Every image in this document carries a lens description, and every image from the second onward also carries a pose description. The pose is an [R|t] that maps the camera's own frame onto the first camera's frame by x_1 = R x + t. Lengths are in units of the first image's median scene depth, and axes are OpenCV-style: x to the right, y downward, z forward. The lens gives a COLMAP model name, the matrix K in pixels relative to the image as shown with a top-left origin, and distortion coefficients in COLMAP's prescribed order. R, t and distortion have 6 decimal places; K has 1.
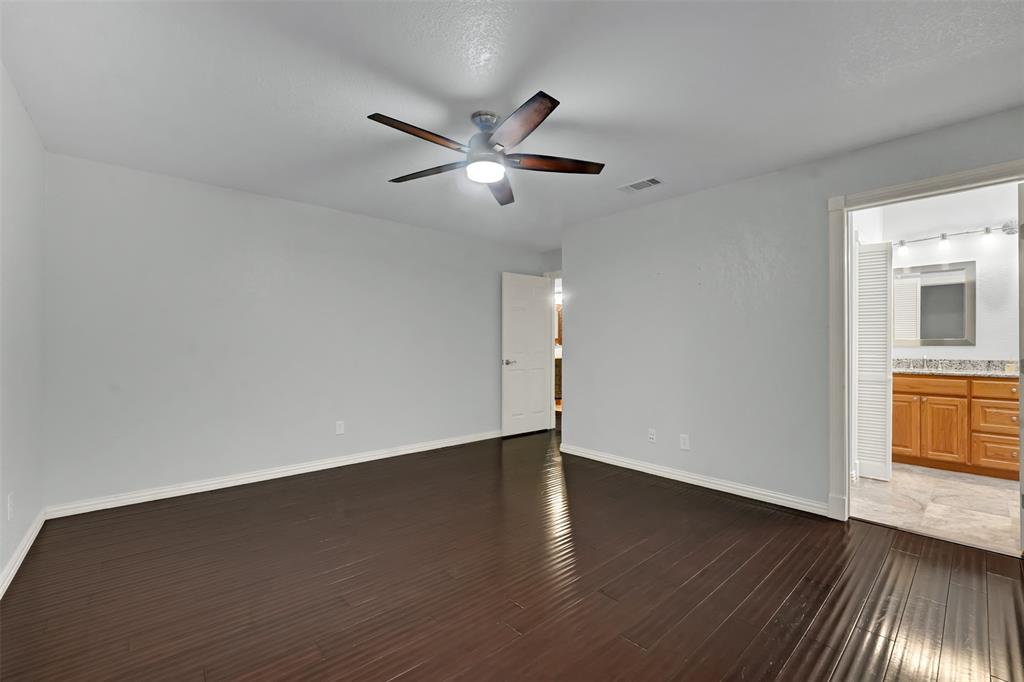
lens RADIAL K [[430.8, 0, 510.0], [0, 430.8, 341.7], [0, 0, 1]] dist [-0.019856, 0.001431]
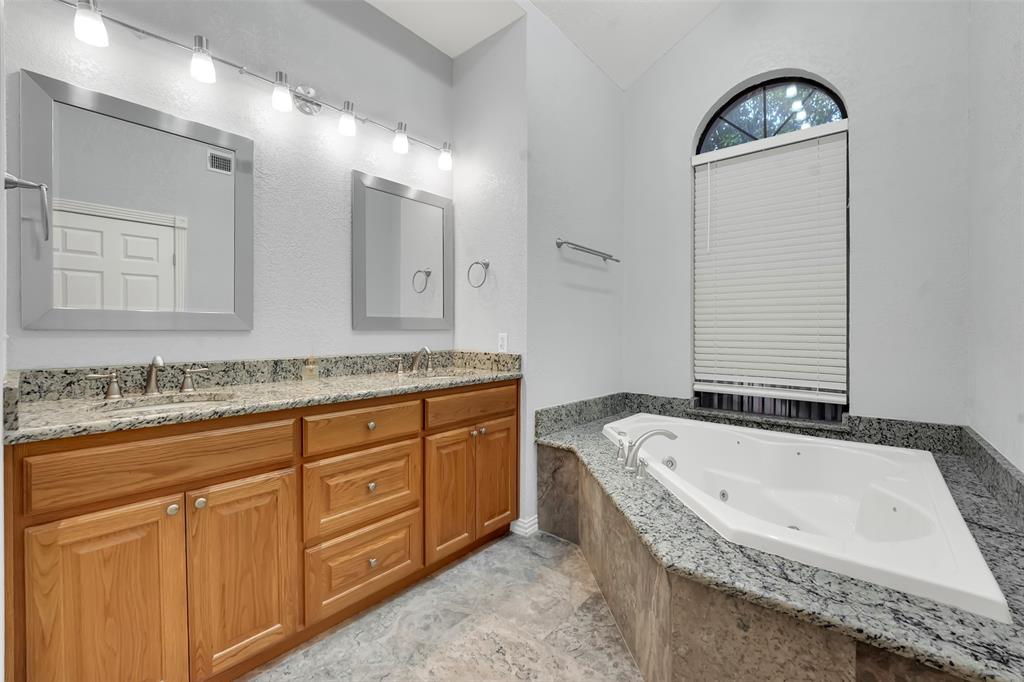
lens RADIAL K [[414.4, 0, 505.4], [0, 414.4, 338.3], [0, 0, 1]] dist [-0.013909, -0.000112]
pose [[-0.139526, -0.019030, 0.990035, 0.676393], [-0.015263, 0.999738, 0.017066, 0.008529], [-0.990101, -0.012730, -0.139780, 0.850474]]
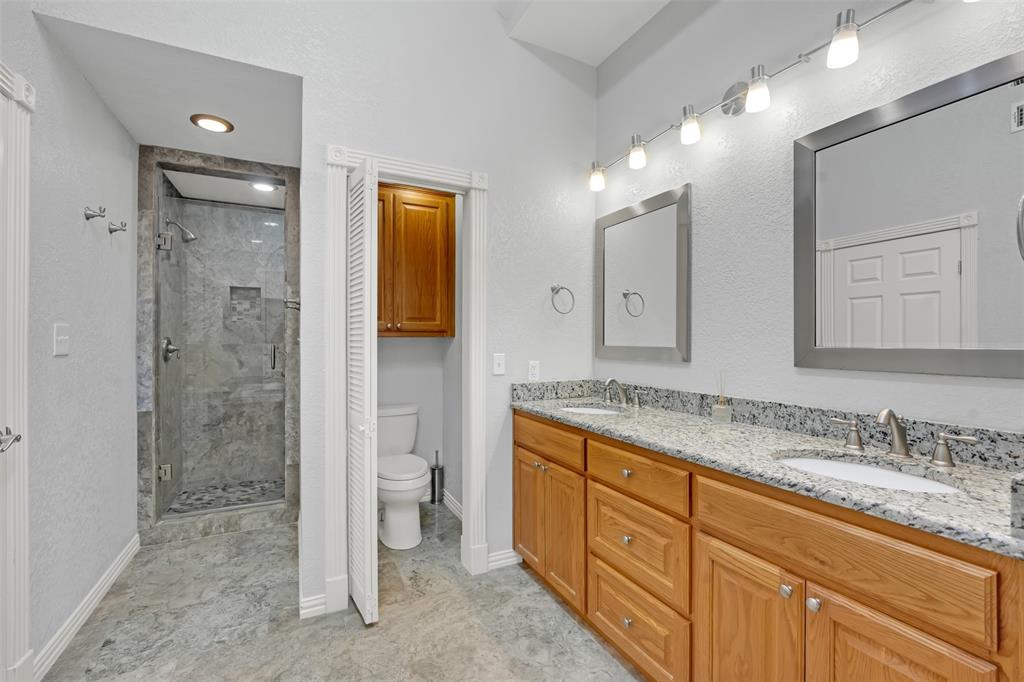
lens RADIAL K [[430.8, 0, 511.0], [0, 430.8, 339.7], [0, 0, 1]] dist [-0.019856, 0.001431]
pose [[0.971644, -0.000774, -0.236449, 1.098757], [0.002974, 0.999956, 0.008946, -0.021286], [0.236431, -0.009395, 0.971603, 0.514605]]
